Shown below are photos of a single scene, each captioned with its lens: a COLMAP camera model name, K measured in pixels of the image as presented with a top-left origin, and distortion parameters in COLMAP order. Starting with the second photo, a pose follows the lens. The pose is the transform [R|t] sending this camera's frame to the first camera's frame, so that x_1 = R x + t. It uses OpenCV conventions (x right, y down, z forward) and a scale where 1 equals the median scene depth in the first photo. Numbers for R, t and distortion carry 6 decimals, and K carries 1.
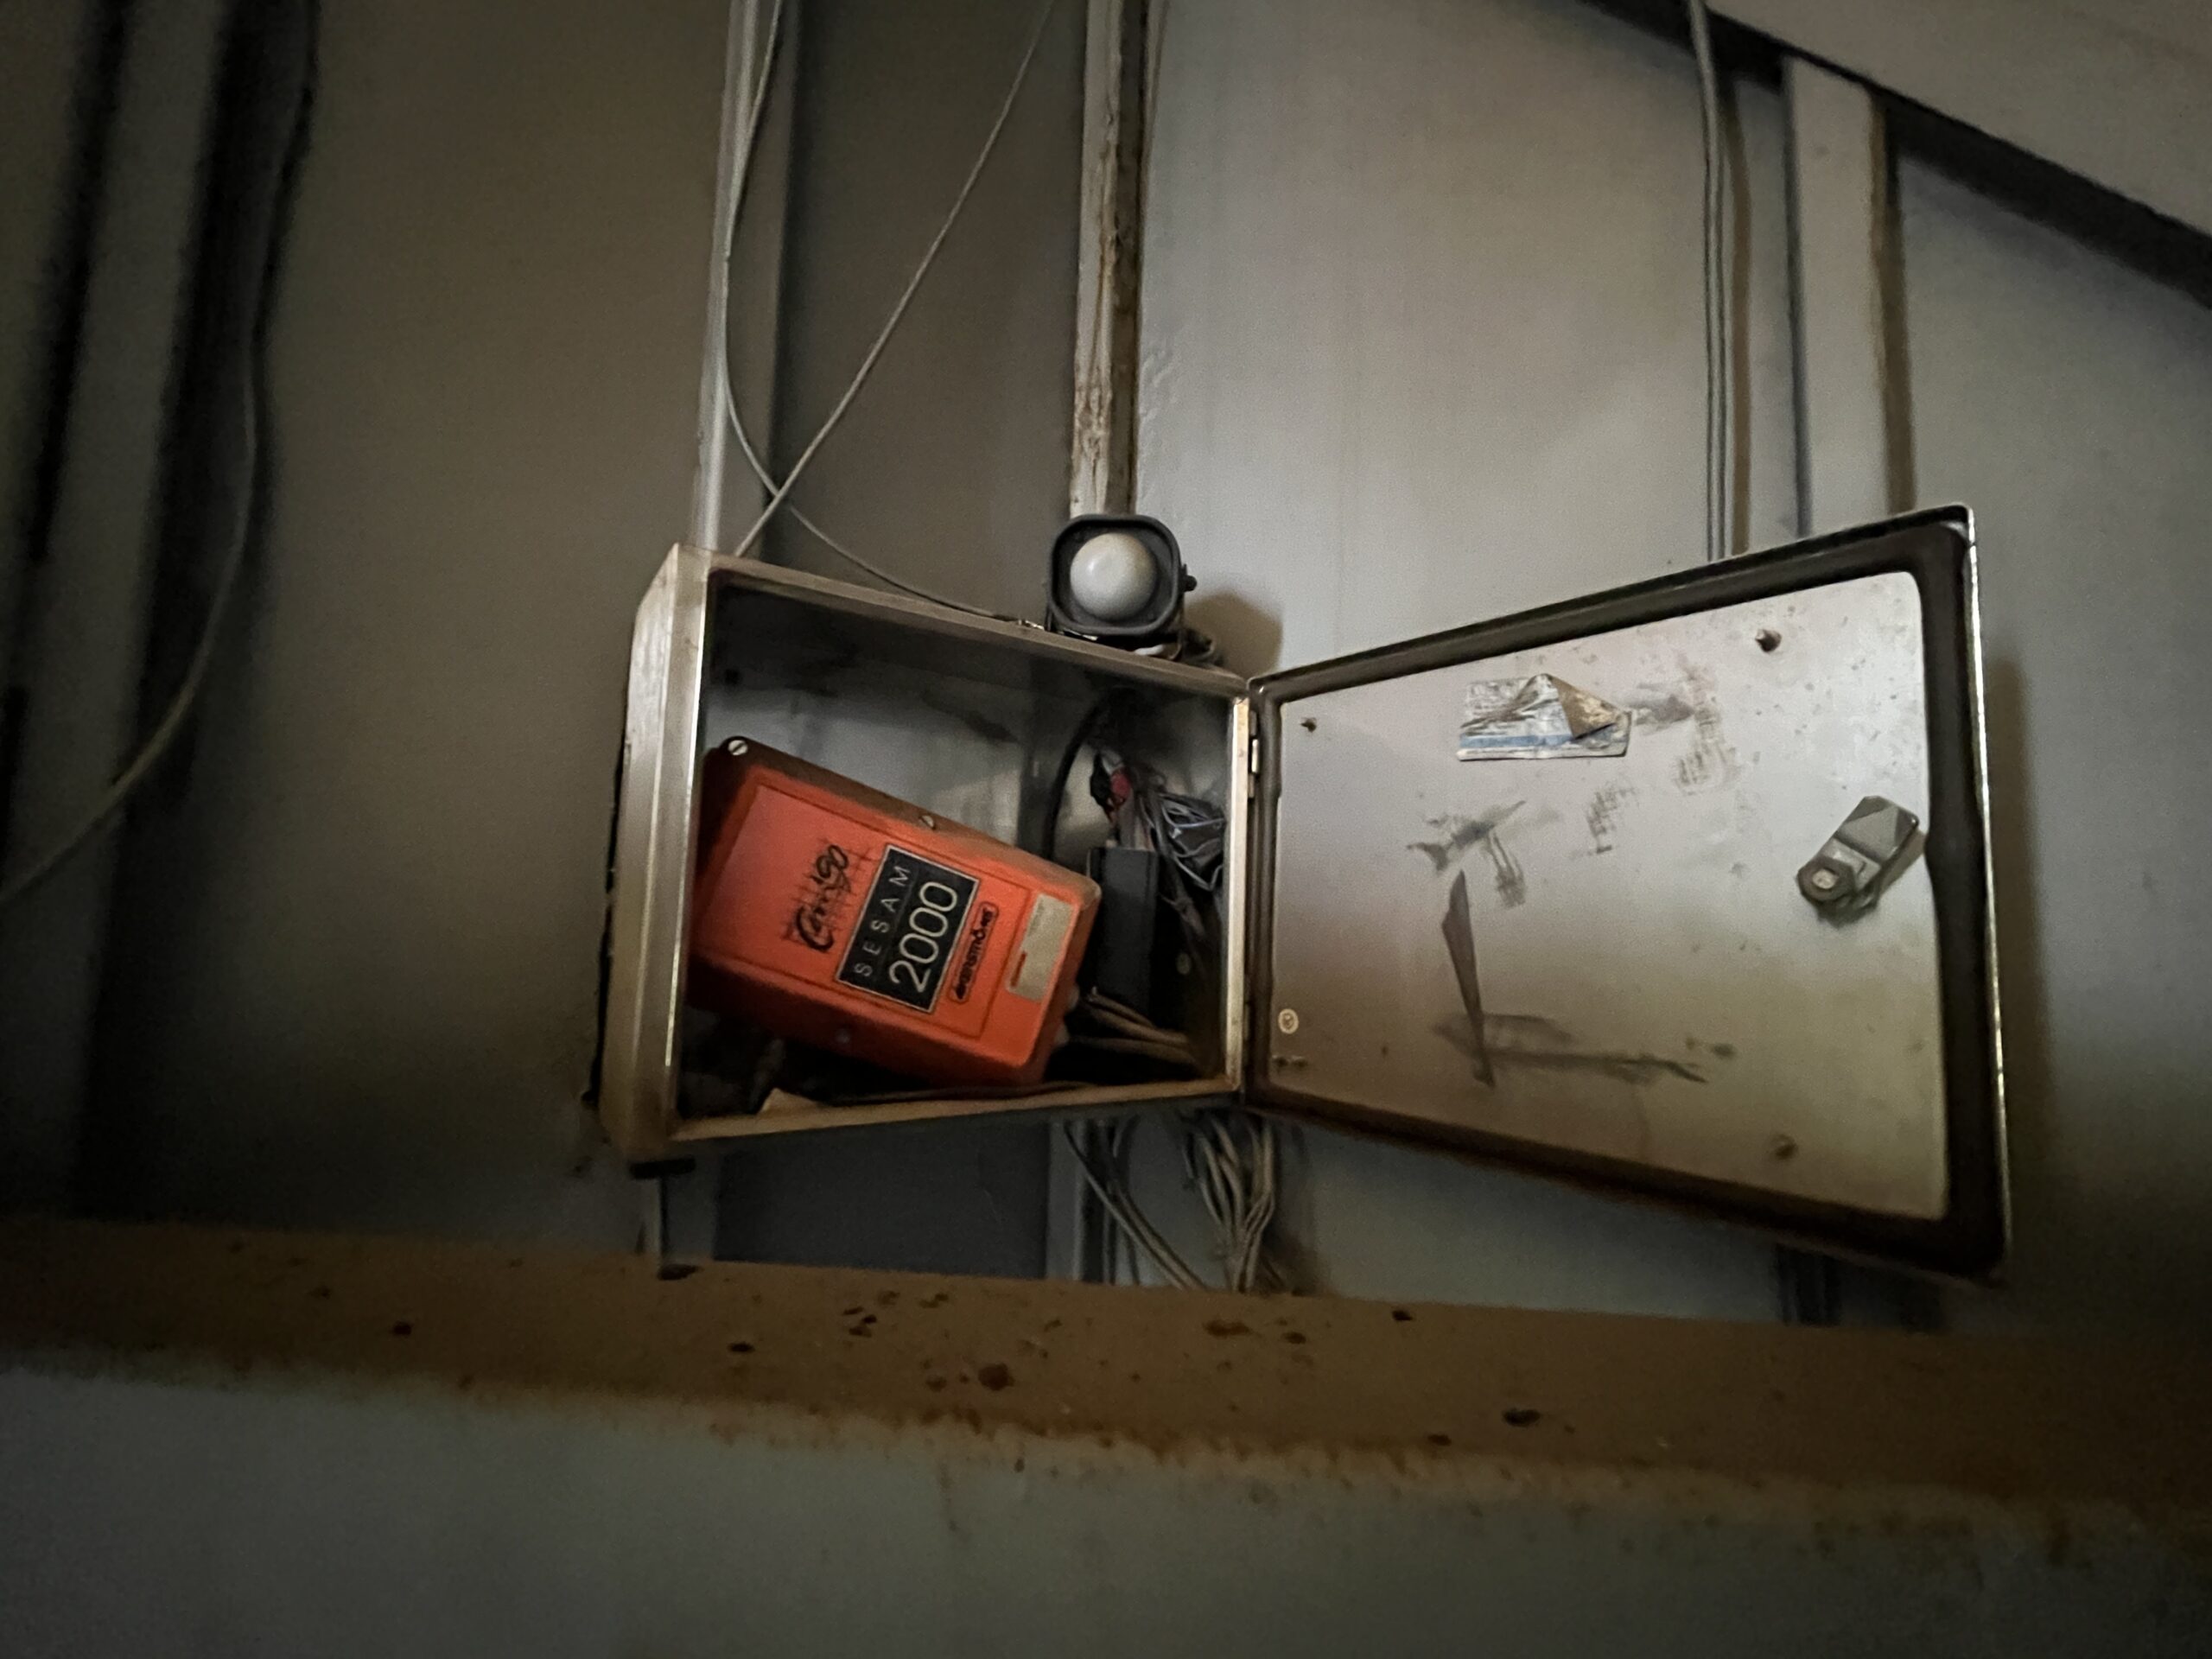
lens RADIAL K [[917.0, 0, 1090.8], [0, 917.0, 841.0], [0, 0, 1]] dist [-0.008597, -0.000636]
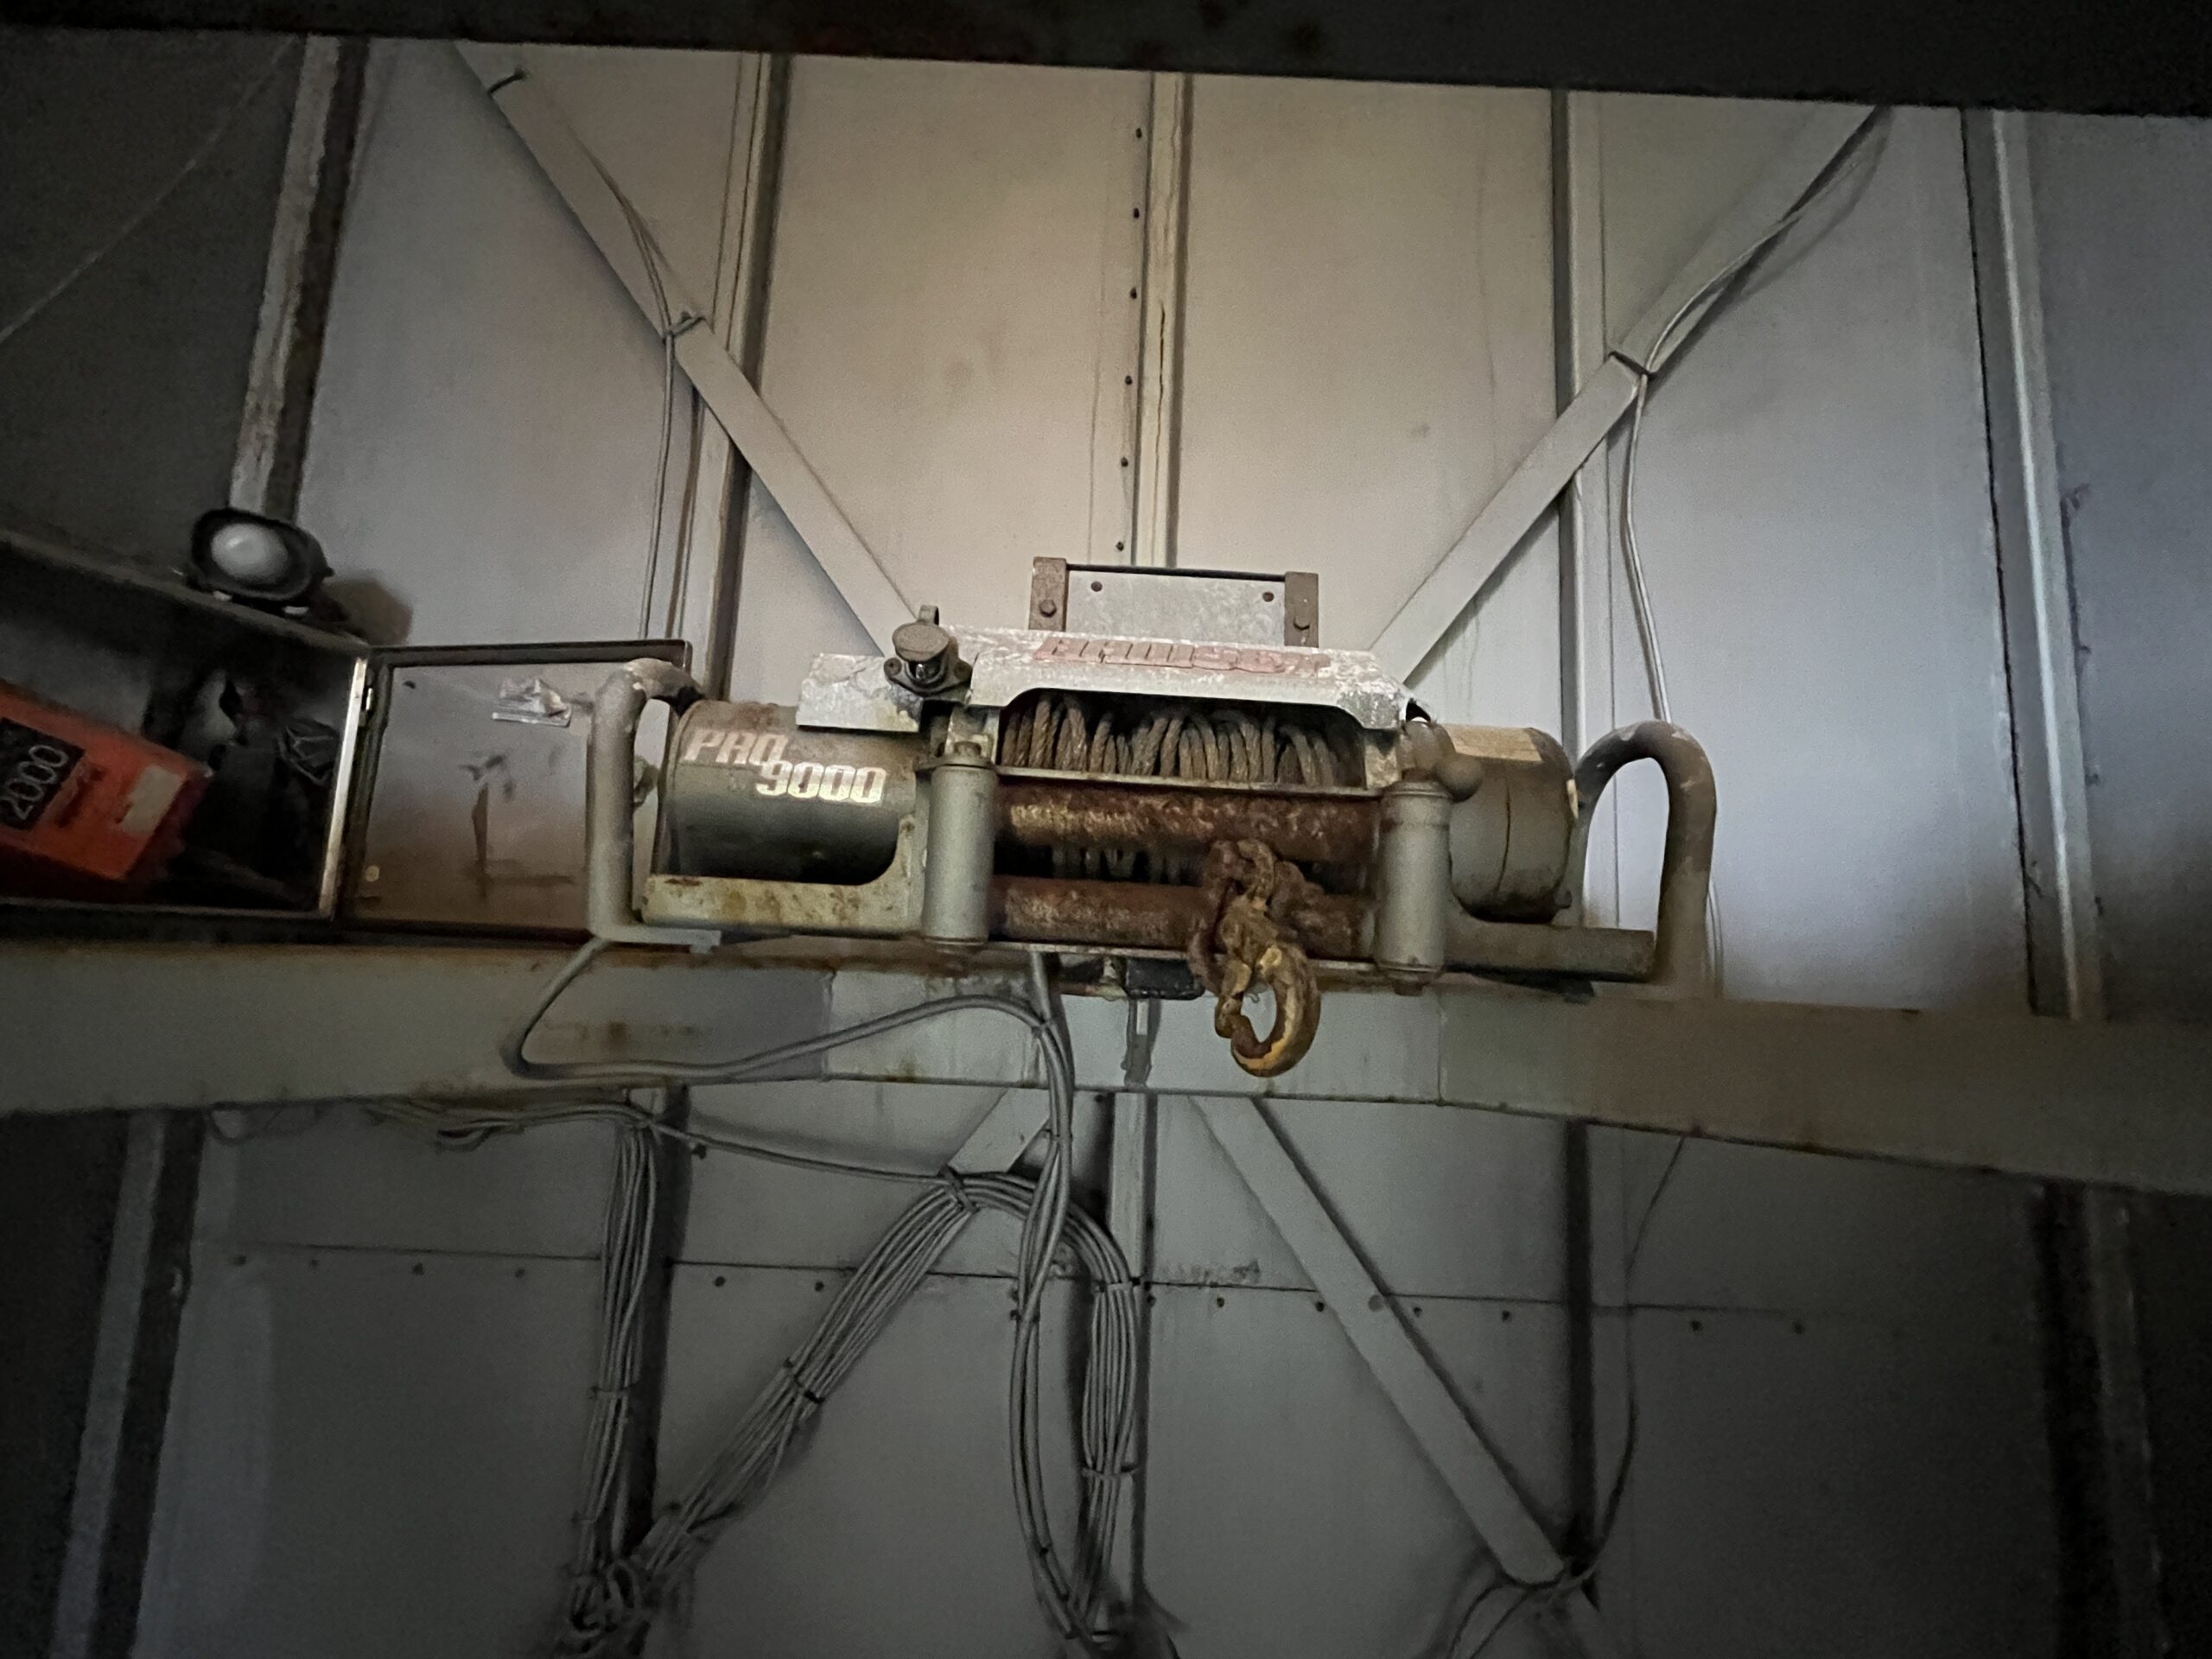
lens RADIAL K [[917.0, 0, 1090.8], [0, 917.0, 841.0], [0, 0, 1]] dist [-0.008597, -0.000636]
pose [[0.760780, 0.077192, 0.644403, 0.138570], [-0.080214, 0.996472, -0.024665, 0.080488], [-0.644033, -0.032926, 0.764288, -0.914096]]
